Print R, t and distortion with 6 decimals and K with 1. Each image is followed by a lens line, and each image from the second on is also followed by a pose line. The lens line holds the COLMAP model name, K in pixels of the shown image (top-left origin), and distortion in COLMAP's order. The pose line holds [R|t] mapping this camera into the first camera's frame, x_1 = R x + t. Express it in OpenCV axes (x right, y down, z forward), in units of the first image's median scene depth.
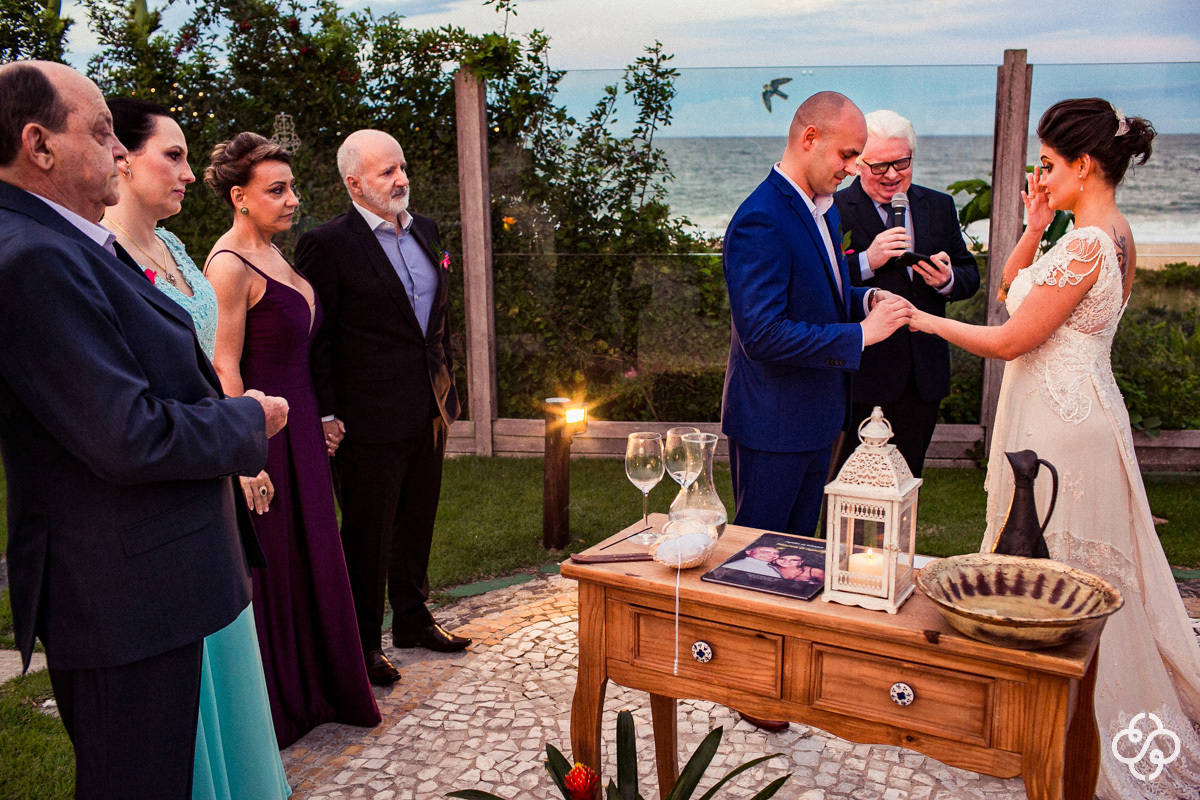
lens RADIAL K [[1206.7, 0, 601.0], [0, 1206.7, 441.1], [0, 0, 1]] dist [-0.089196, -0.007501]
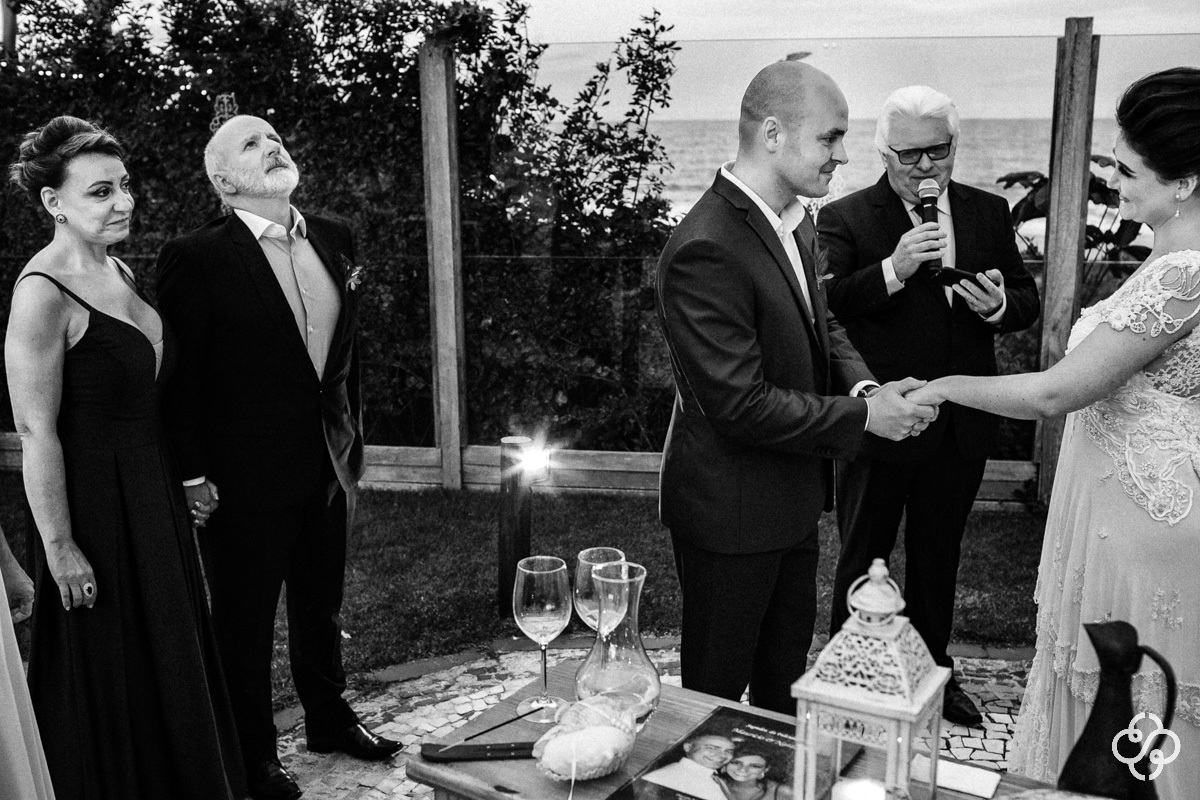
lens RADIAL K [[1183.4, 0, 600.0], [0, 1183.4, 400.0], [0, 0, 1]] dist [-0.079214, -0.002771]
pose [[0.999039, 0.011762, -0.042214, 0.046638], [-0.012287, 0.999850, -0.012190, -0.043927], [0.042064, 0.012697, 0.999034, 0.161095]]
